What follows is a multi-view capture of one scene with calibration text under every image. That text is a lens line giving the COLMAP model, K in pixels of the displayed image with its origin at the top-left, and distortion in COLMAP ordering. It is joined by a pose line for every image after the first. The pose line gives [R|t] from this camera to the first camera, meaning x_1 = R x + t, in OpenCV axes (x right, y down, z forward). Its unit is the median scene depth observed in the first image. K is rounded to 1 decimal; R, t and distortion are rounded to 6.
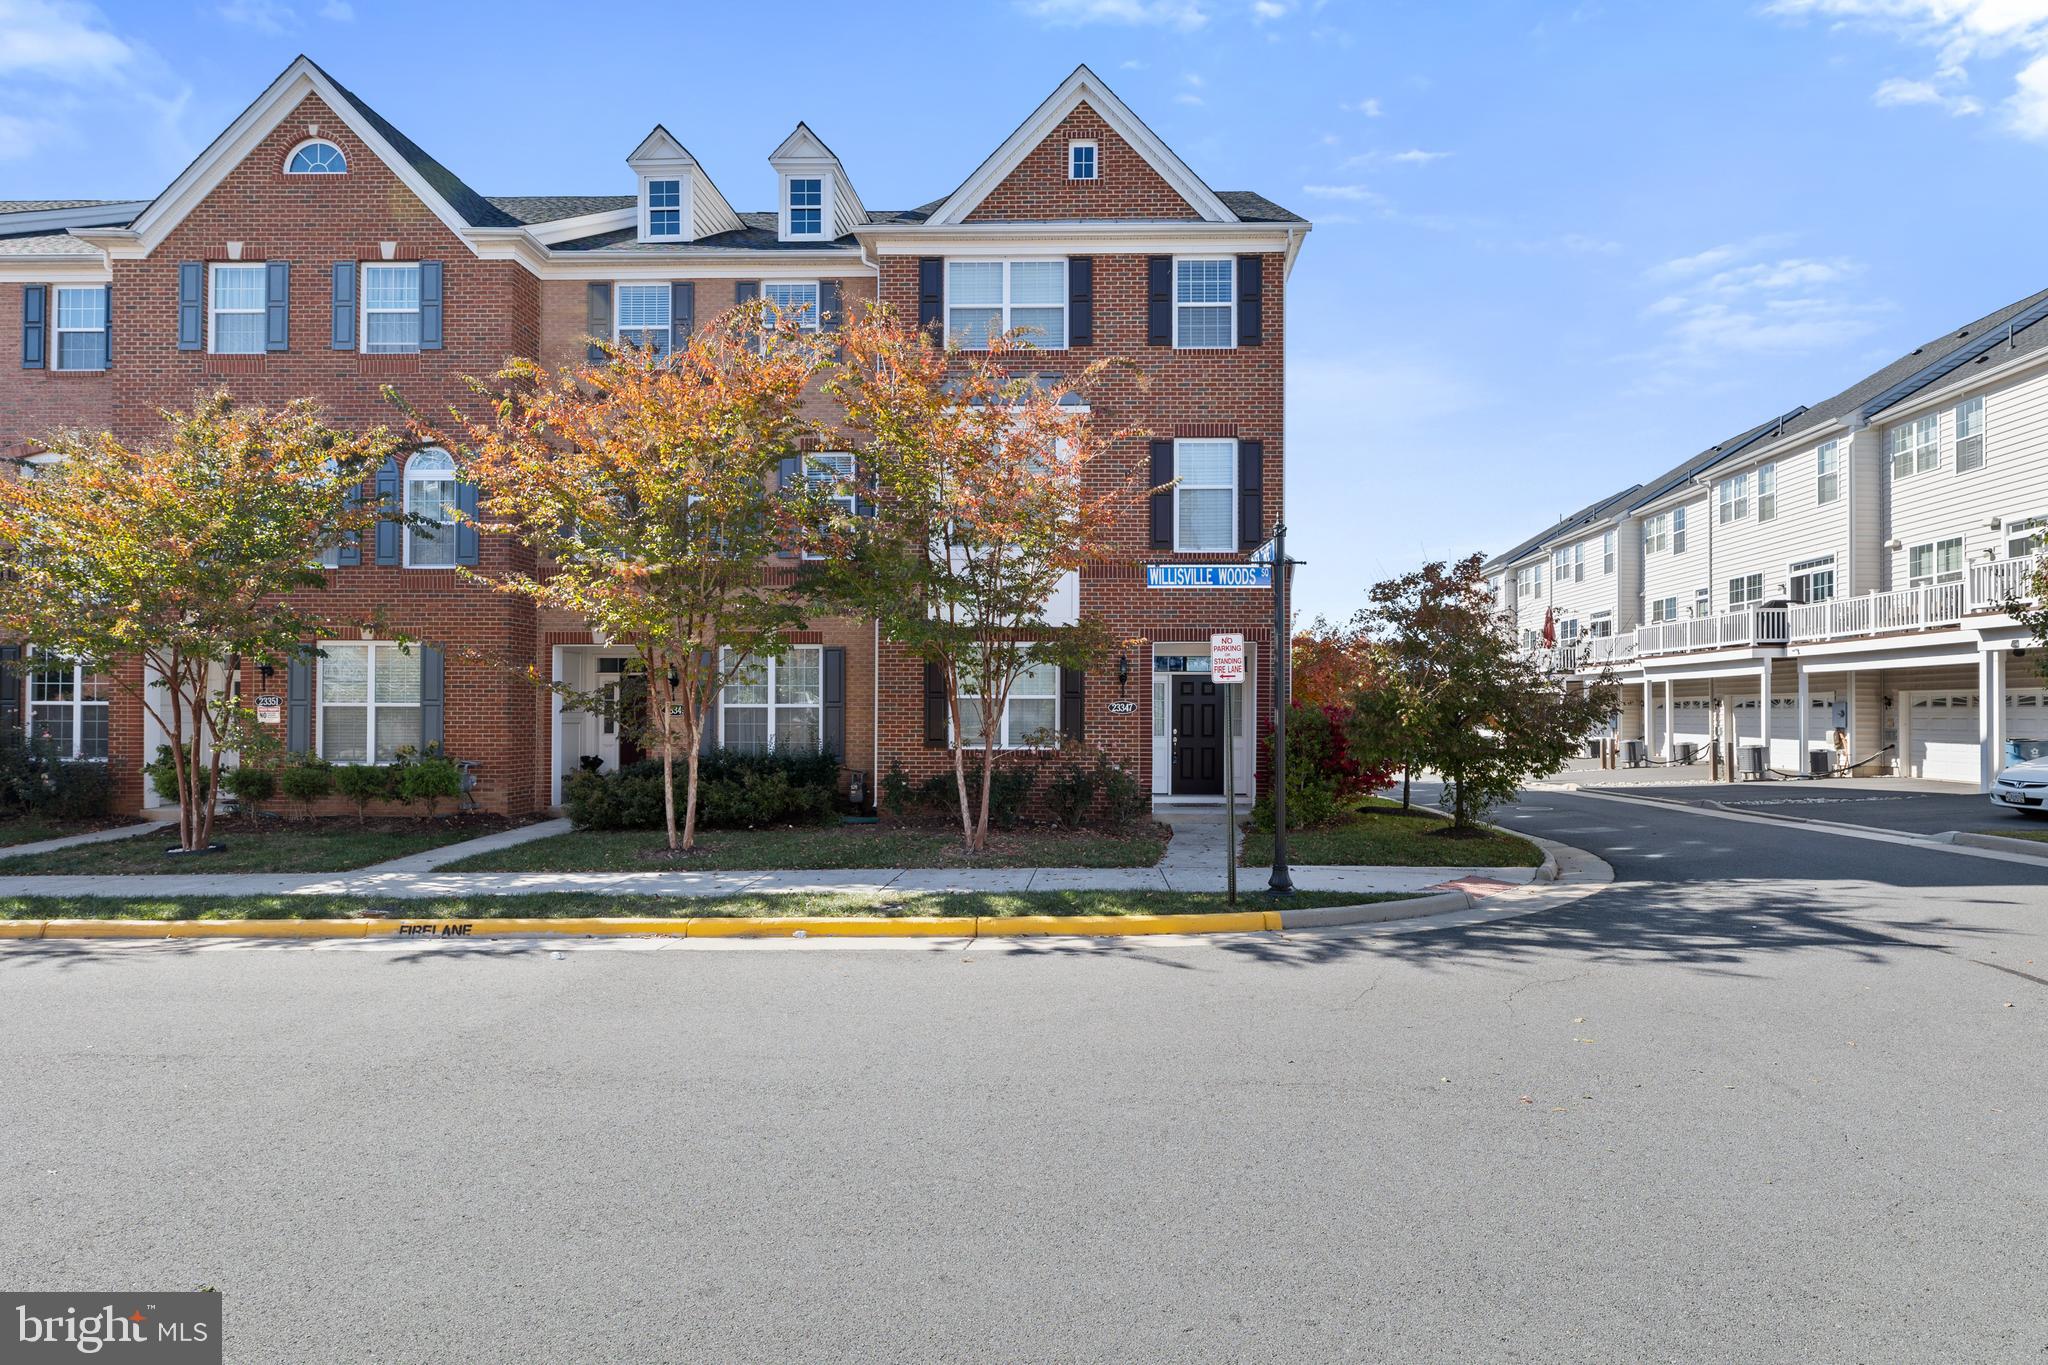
lens RADIAL K [[1008.3, 0, 1024.0], [0, 1008.3, 682.5], [0, 0, 1]] dist [-0.001523, -0.000151]
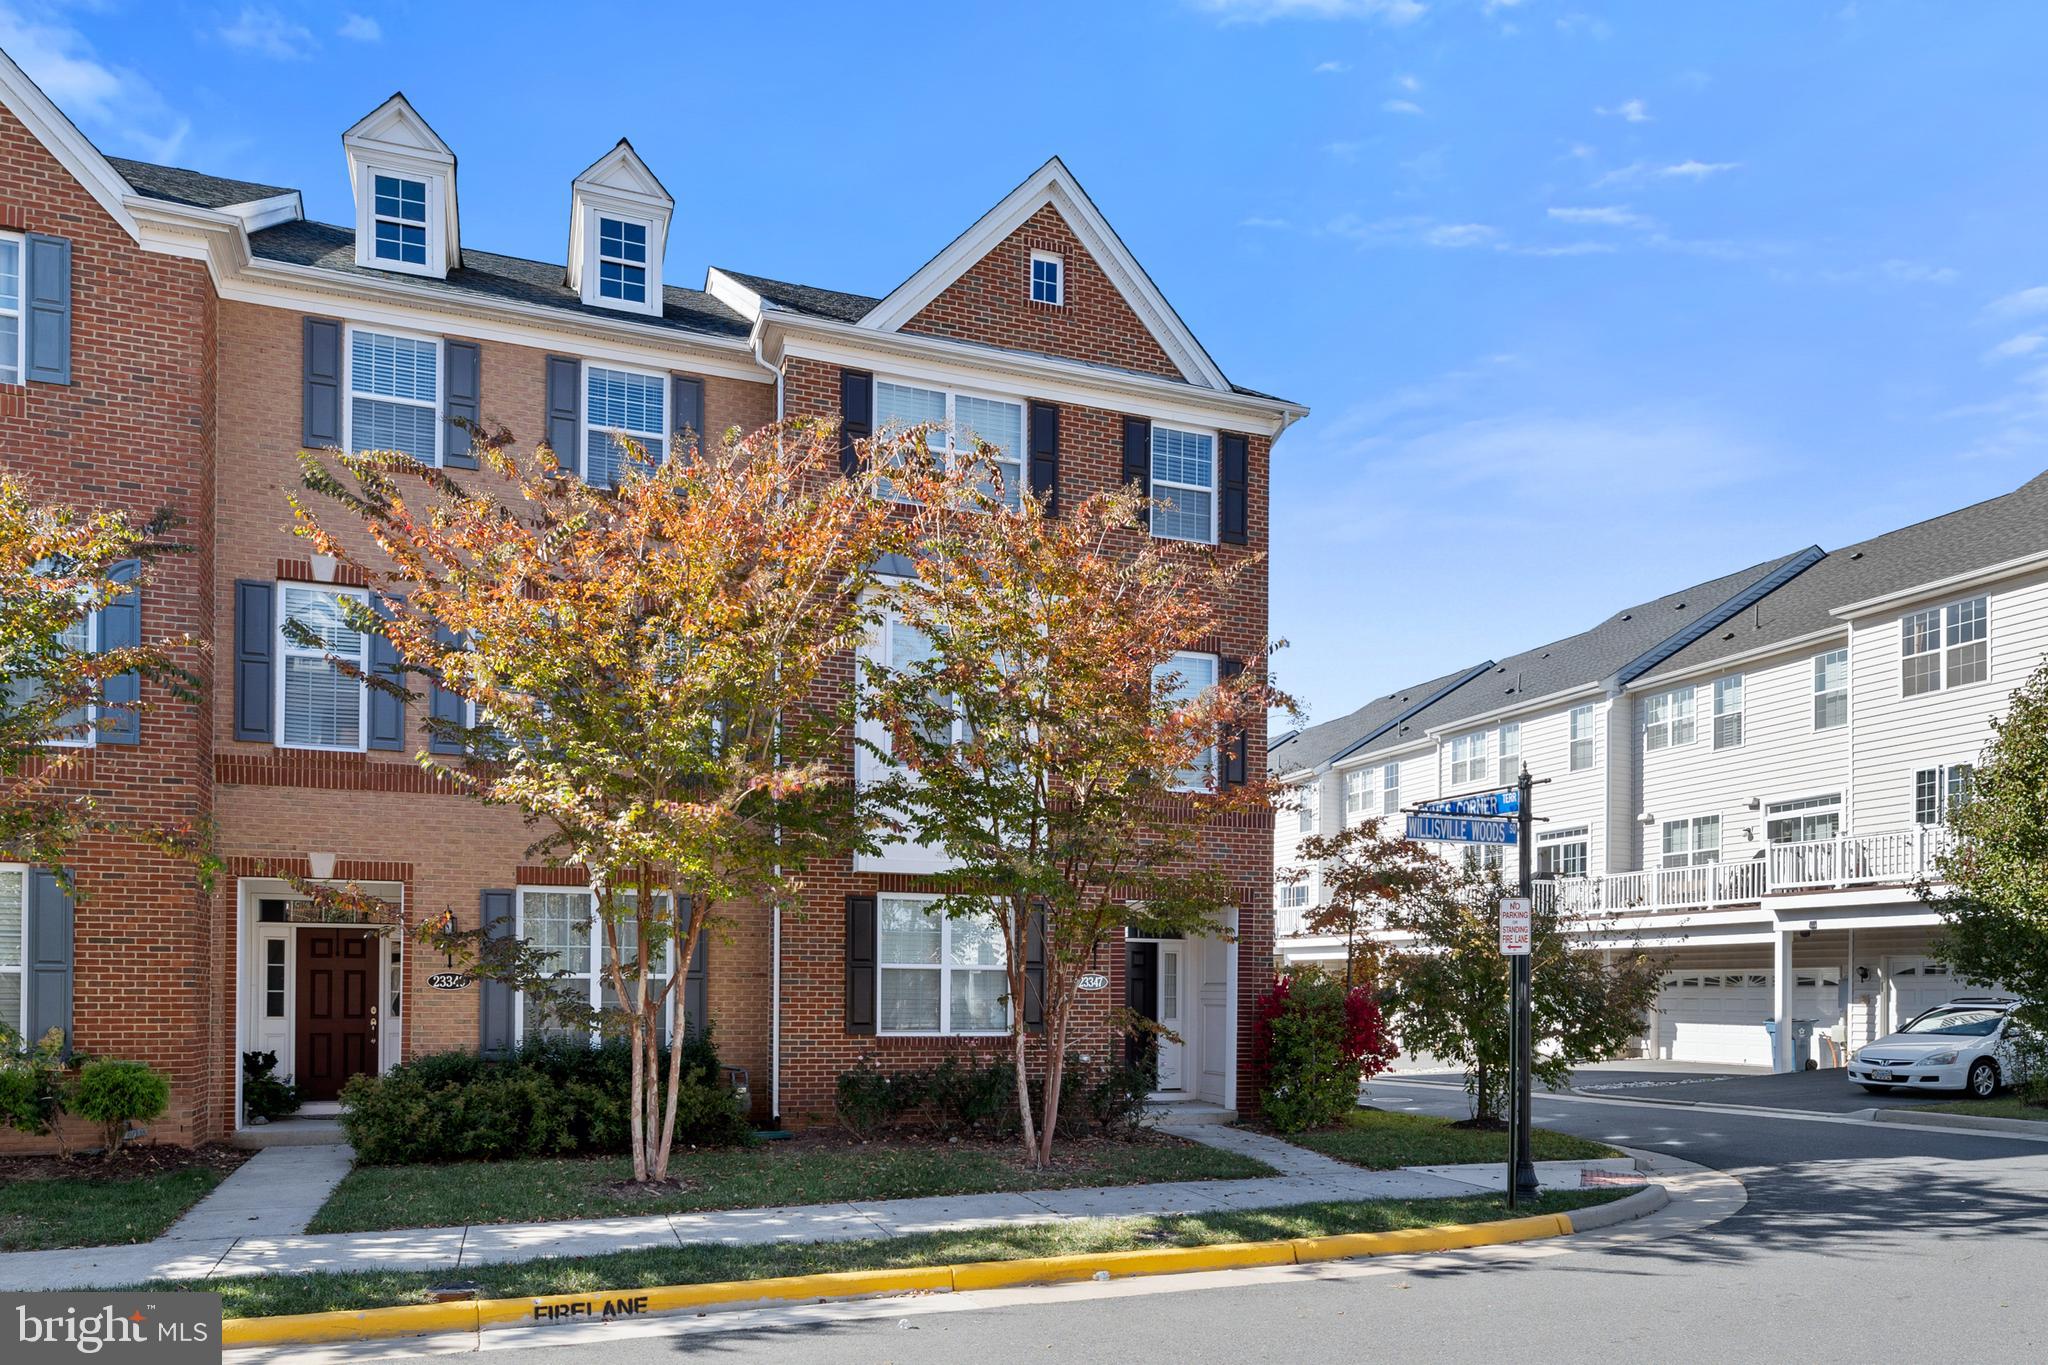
lens RADIAL K [[1333.9, 0, 1022.8], [0, 1333.9, 960.9], [0, 0, 1]] dist [-0.000454, 0.000215]
pose [[0.934158, 0.012078, 0.356656, -0.316346], [-0.015087, 0.999870, 0.005656, 0.003021], [-0.356542, -0.010665, 0.934219, 0.038553]]
